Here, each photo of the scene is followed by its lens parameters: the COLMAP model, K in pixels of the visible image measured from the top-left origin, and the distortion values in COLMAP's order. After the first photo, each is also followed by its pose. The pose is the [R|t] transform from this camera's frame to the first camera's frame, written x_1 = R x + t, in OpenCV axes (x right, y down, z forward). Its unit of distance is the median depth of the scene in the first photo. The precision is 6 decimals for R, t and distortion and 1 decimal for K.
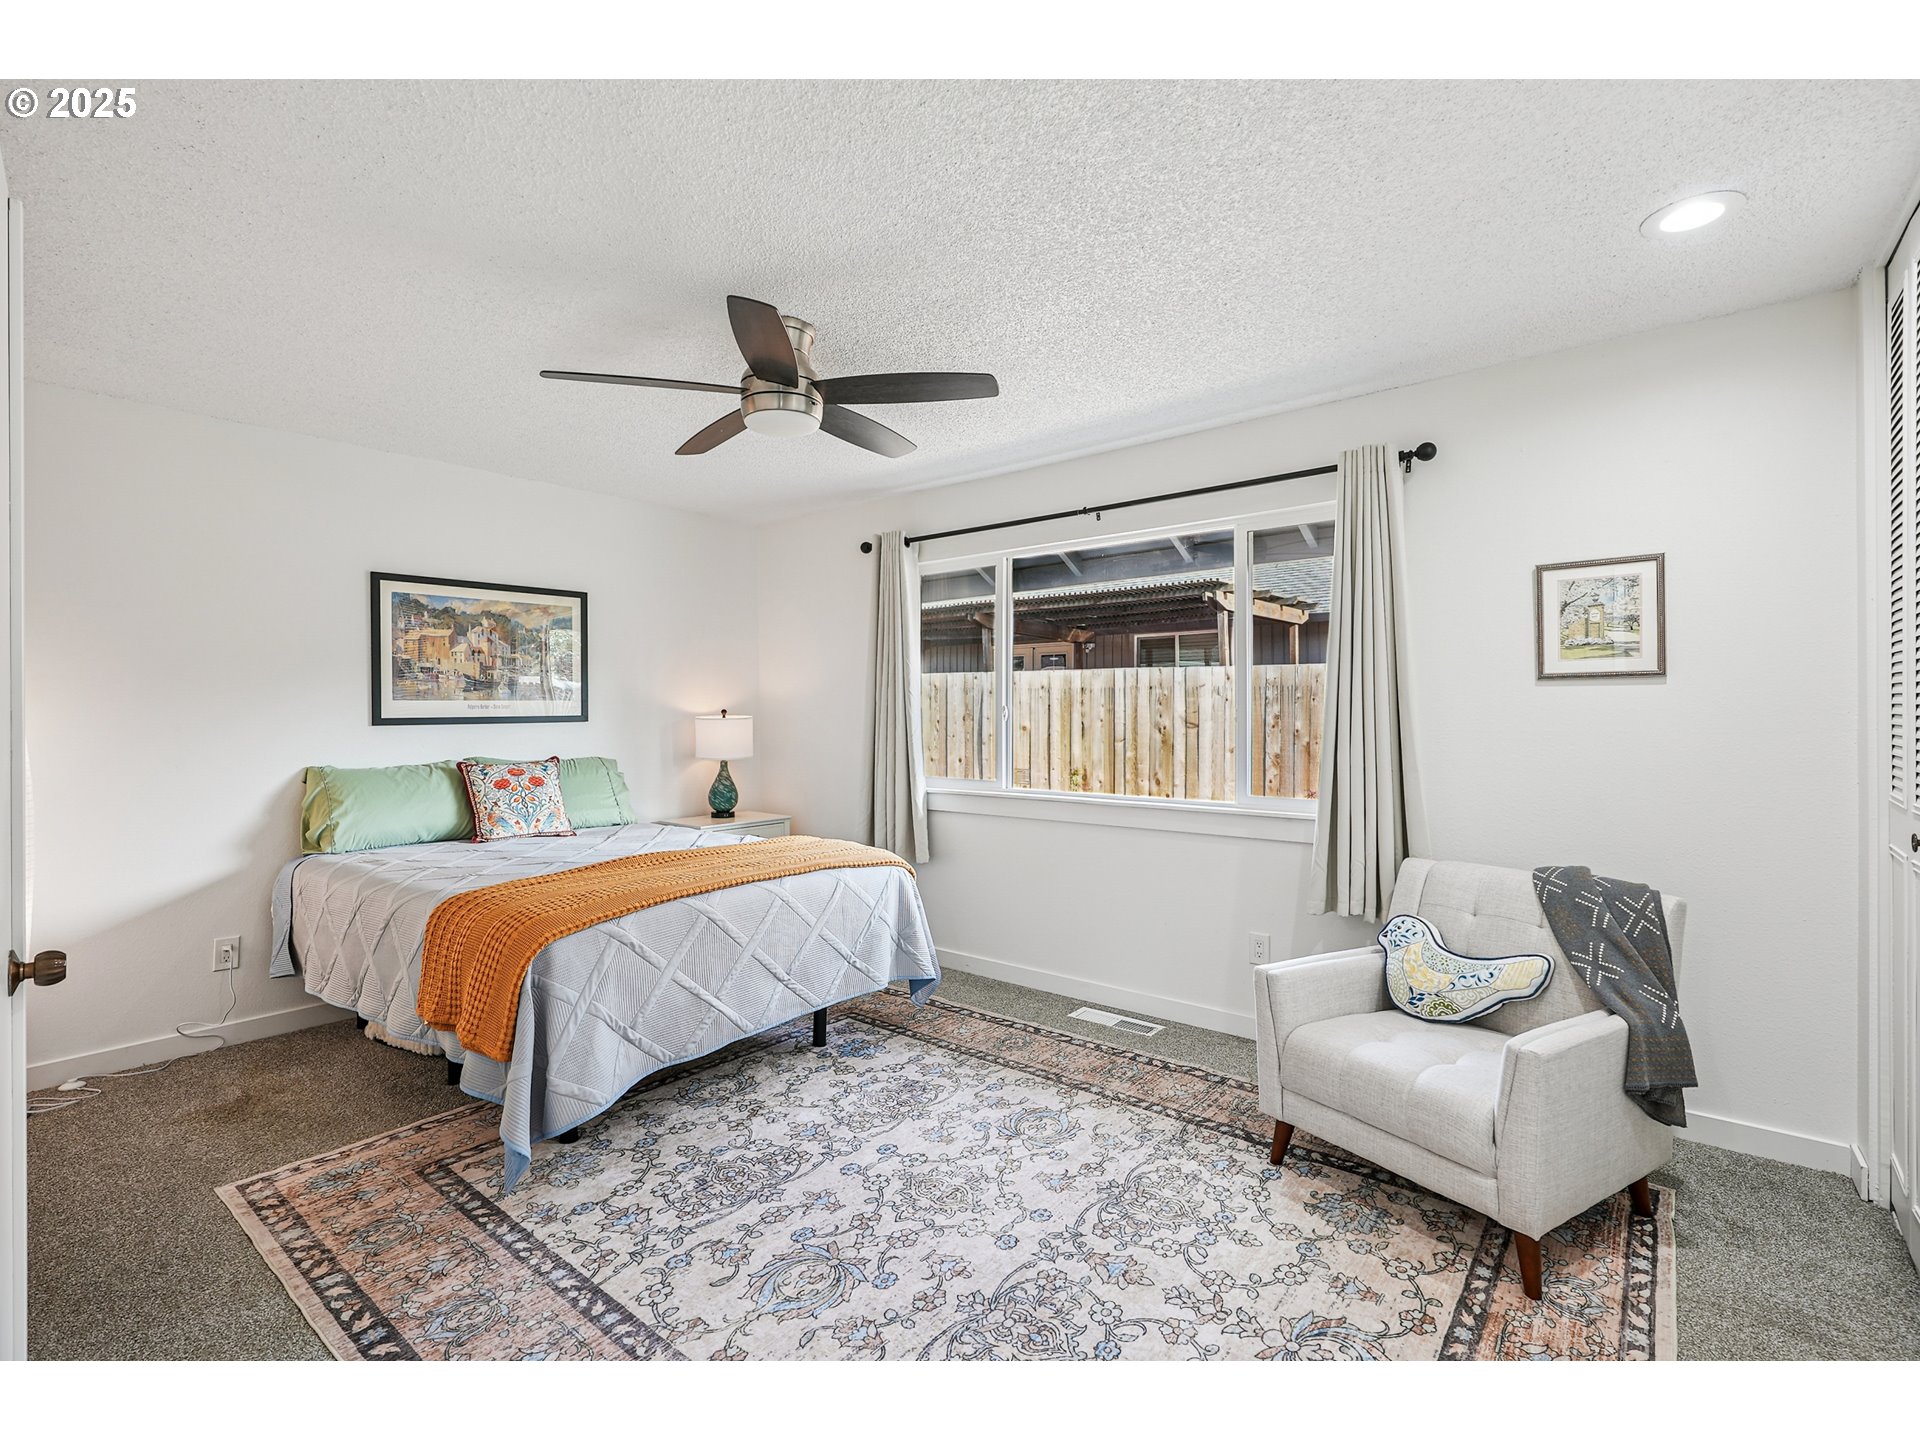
lens RADIAL K [[875.6, 0, 960.3], [0, 875.6, 712.9], [0, 0, 1]] dist [-0.003645, -0.000045]
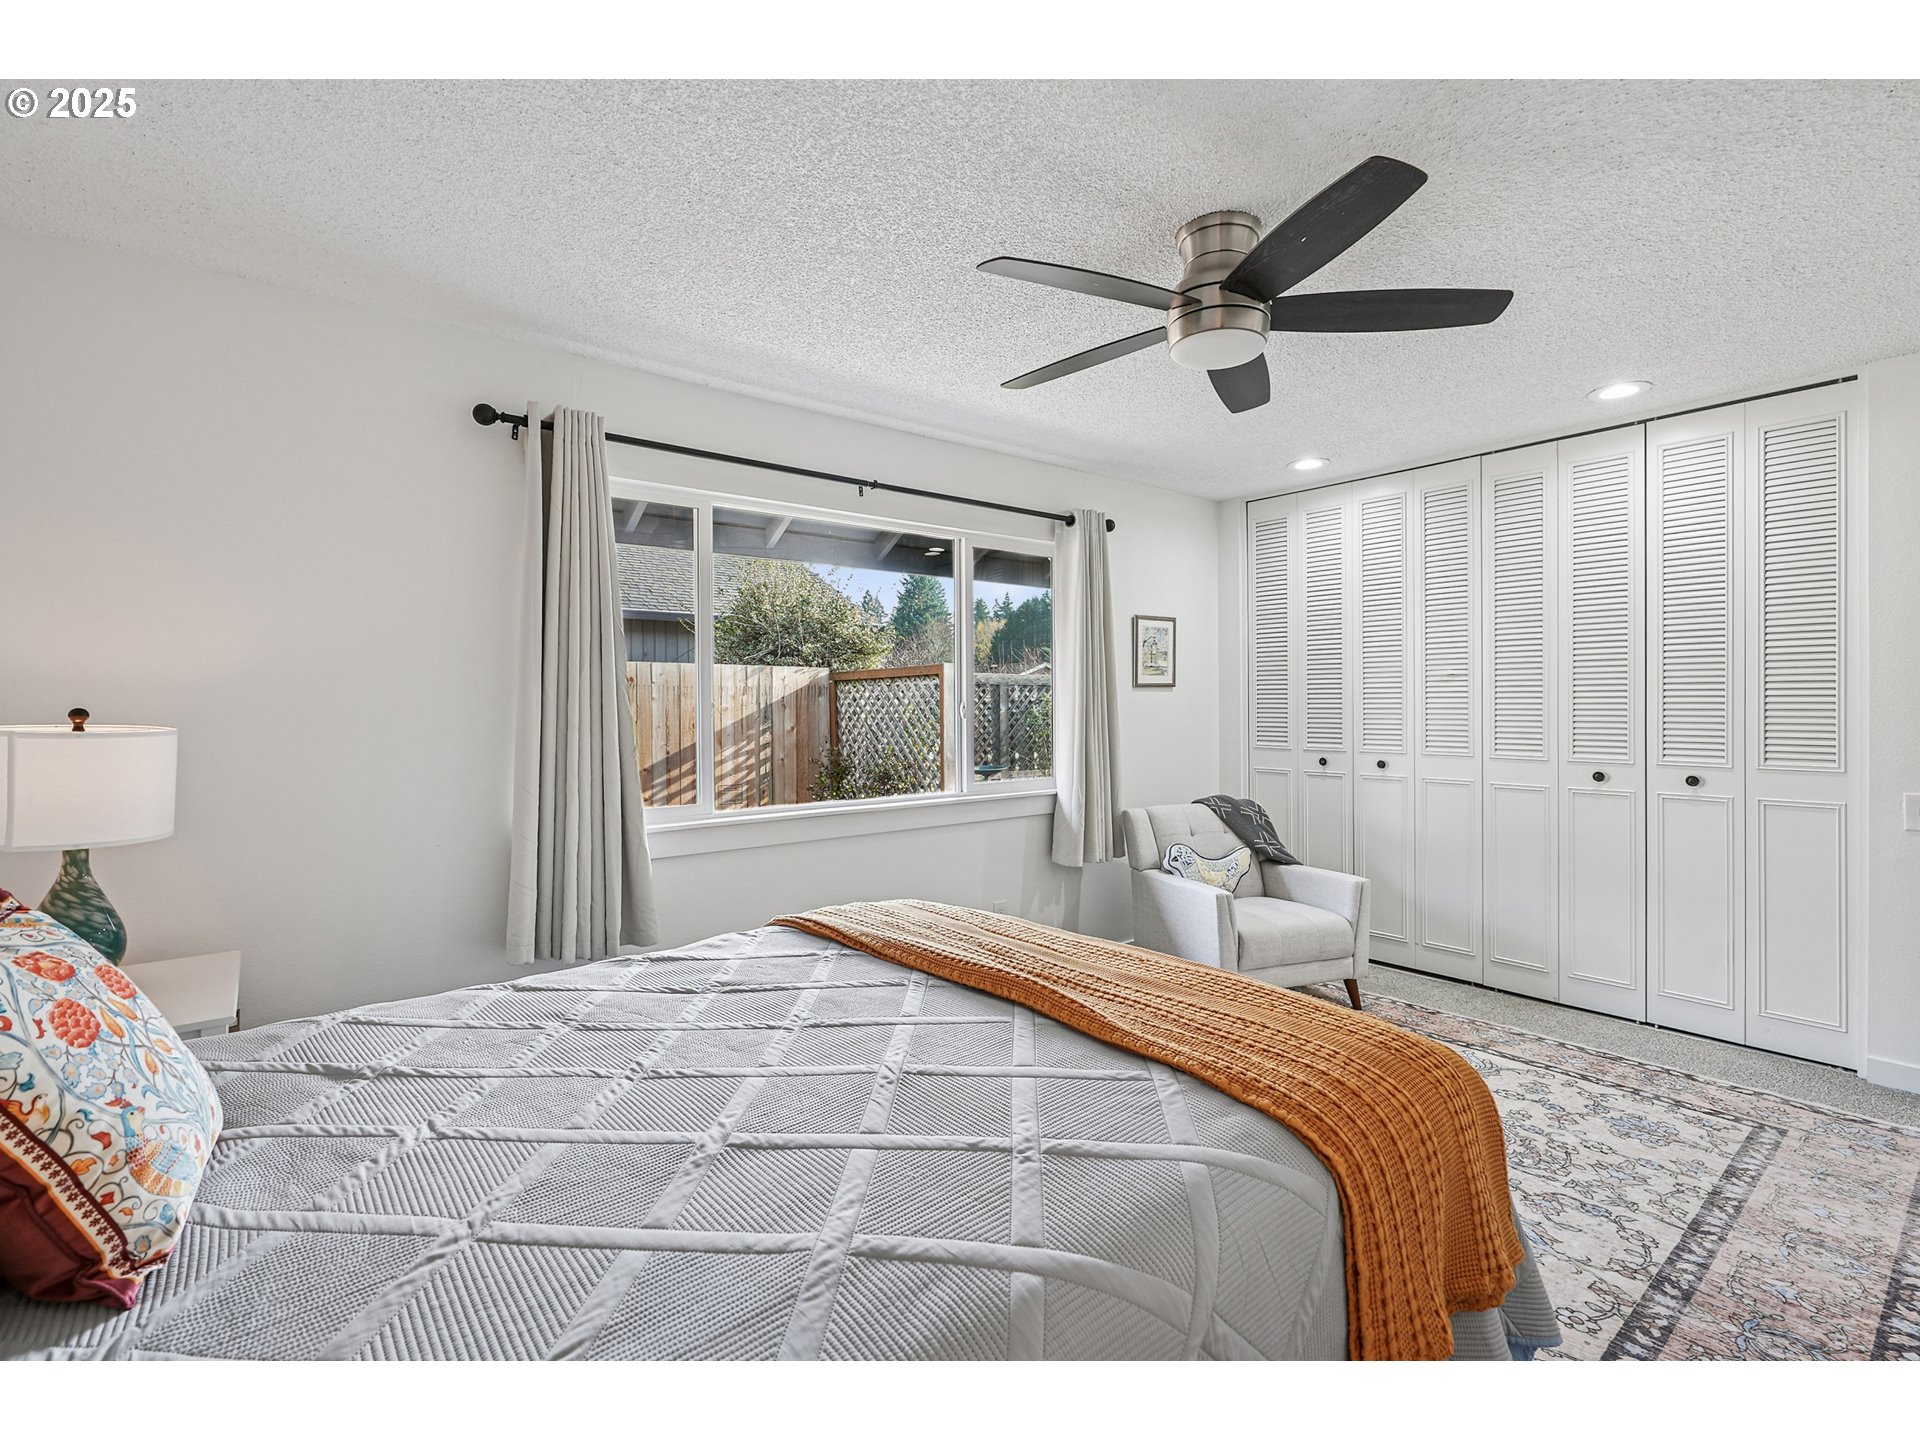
lens RADIAL K [[880.1, 0, 957.5], [0, 880.1, 702.7], [0, 0, 1]] dist [-0.003493, 0.000431]
pose [[0.218843, 0.004744, 0.975749, -0.757690], [0.007532, 0.999950, -0.006551, -0.001652], [-0.975731, 0.008783, 0.218796, 0.768878]]
